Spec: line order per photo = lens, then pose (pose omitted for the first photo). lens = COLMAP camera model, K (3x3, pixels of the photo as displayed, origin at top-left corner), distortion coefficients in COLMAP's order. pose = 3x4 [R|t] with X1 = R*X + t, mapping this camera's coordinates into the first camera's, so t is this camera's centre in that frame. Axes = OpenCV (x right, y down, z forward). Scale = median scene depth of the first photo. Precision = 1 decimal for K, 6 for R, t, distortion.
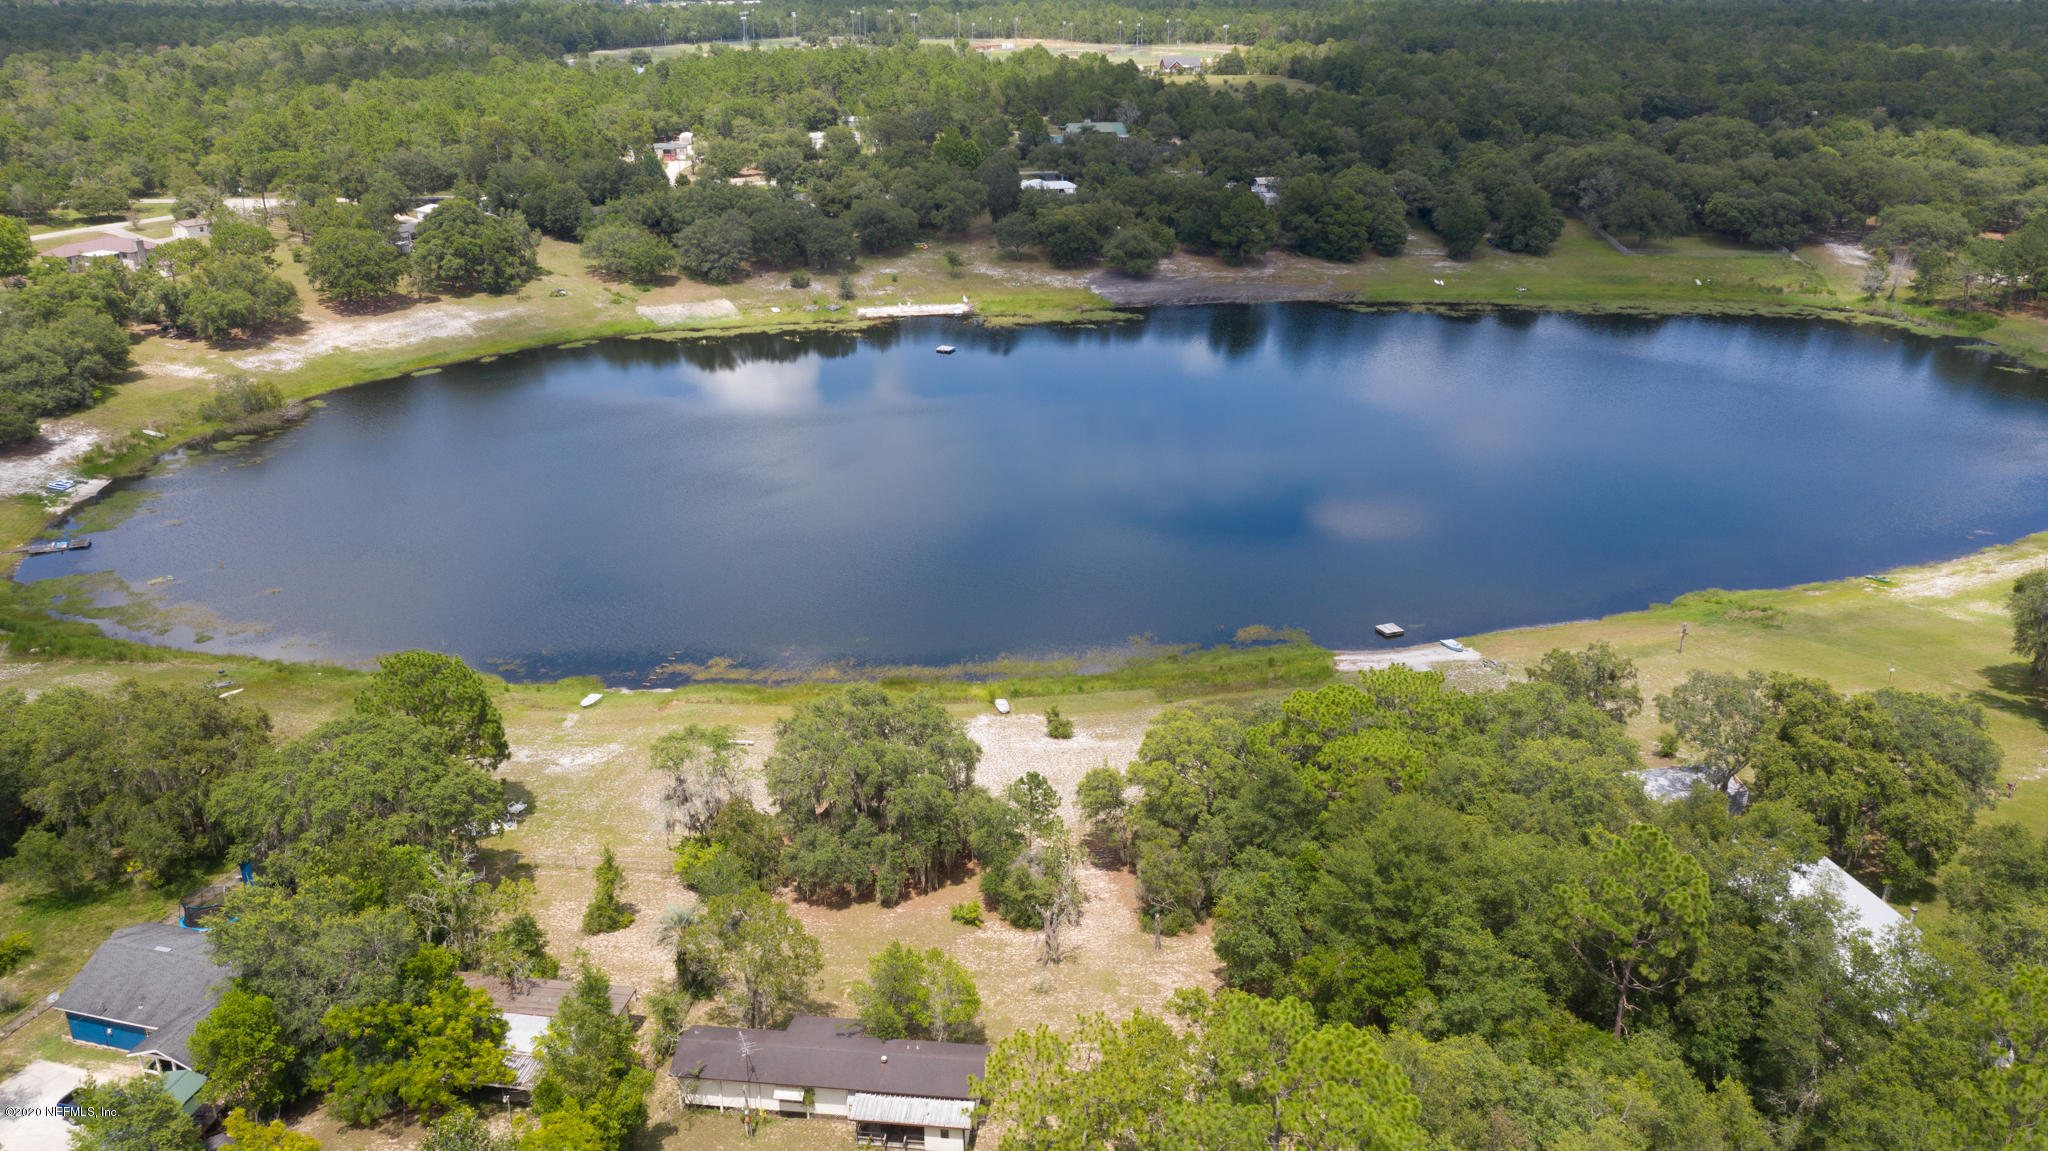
lens RADIAL K [[1563.8, 0, 1016.7], [0, 1563.8, 566.1], [0, 0, 1]] dist [-0.018938, 0.003044]
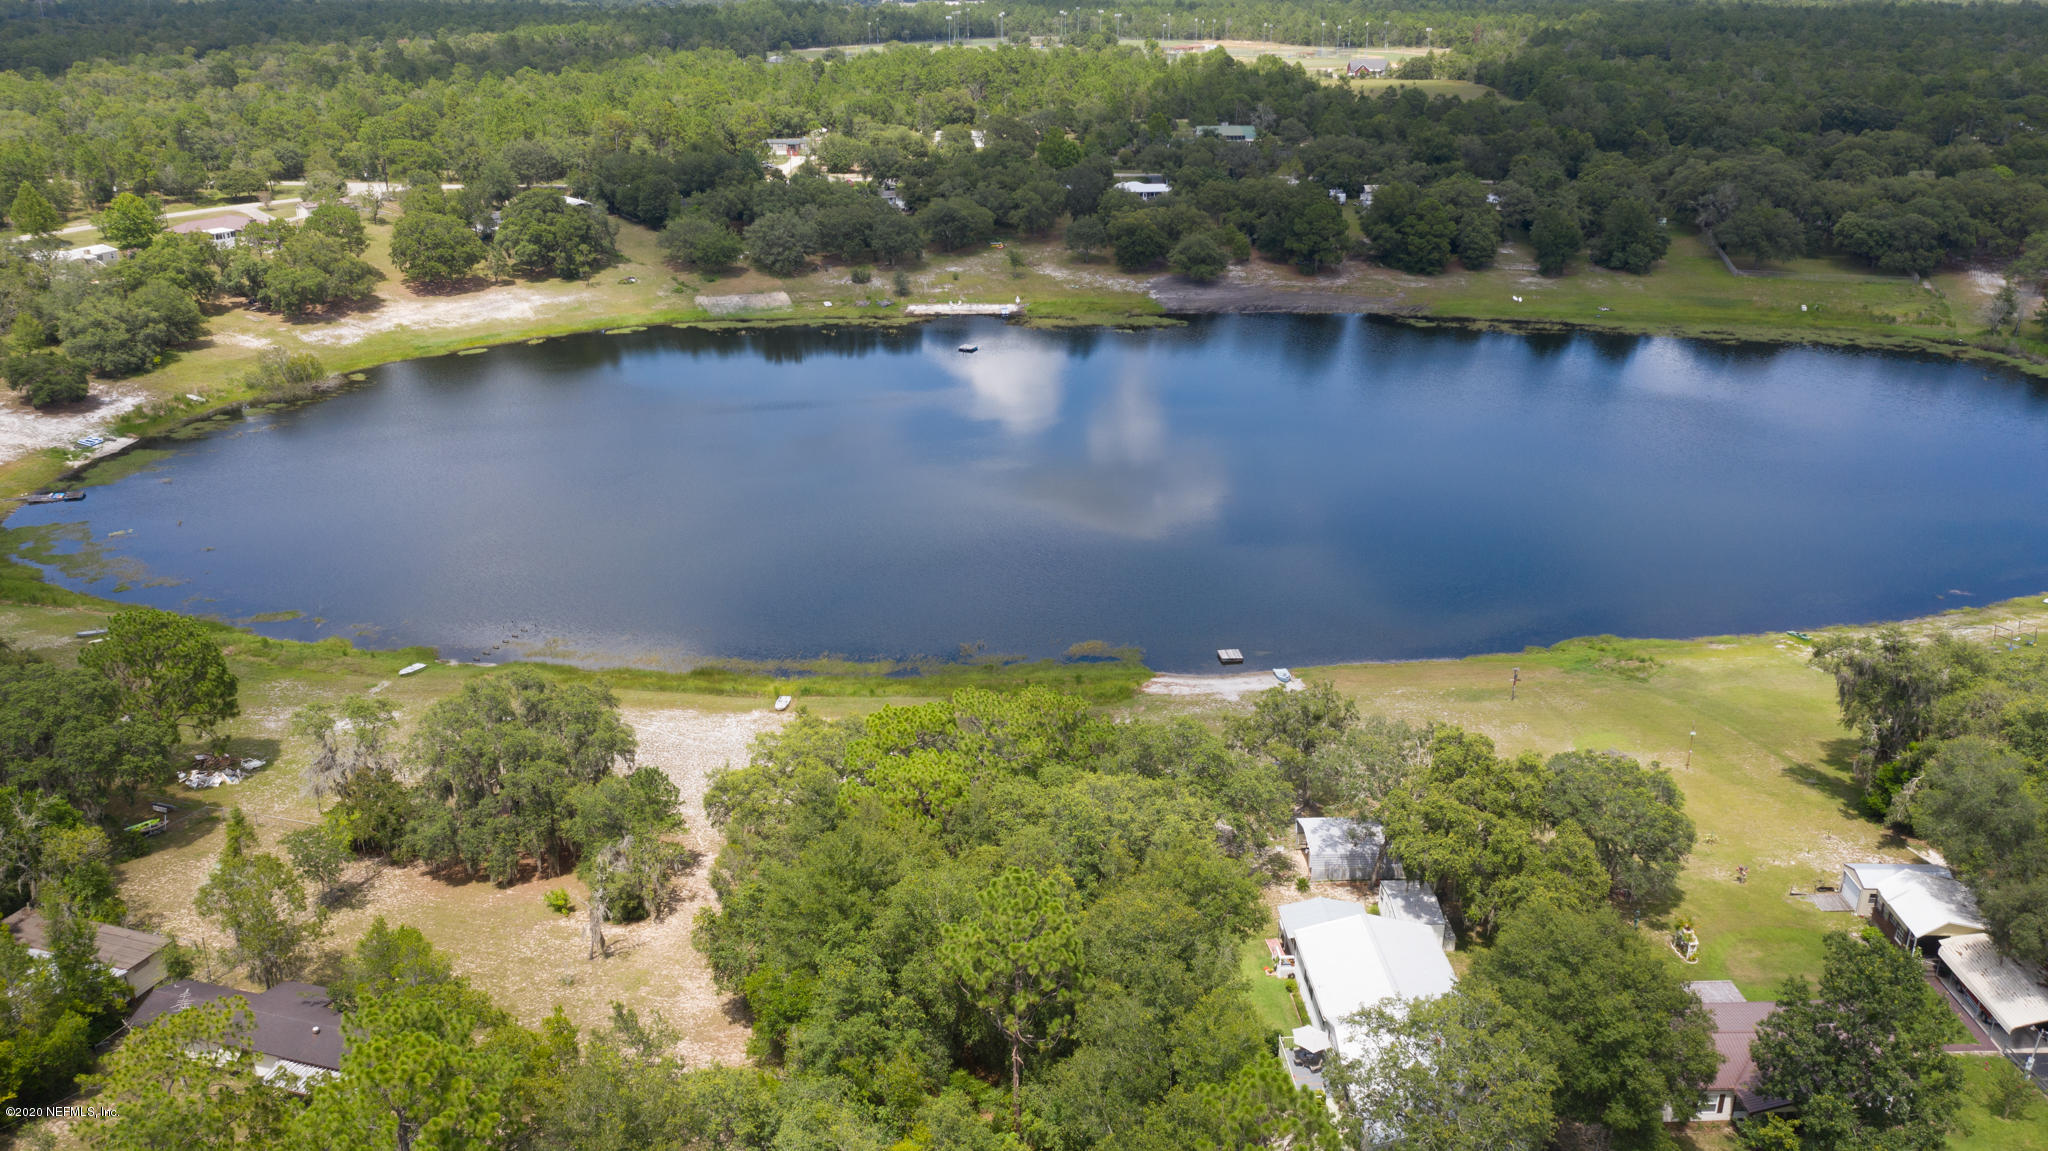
lens RADIAL K [[1563.8, 0, 1015.7], [0, 1563.8, 559.9], [0, 0, 1]] dist [-0.018938, 0.003044]
pose [[0.986772, 0.058406, -0.151229, 0.120445], [-0.058964, 0.998260, 0.000796, -0.005115], [0.151013, 0.008132, 0.988498, 0.012594]]
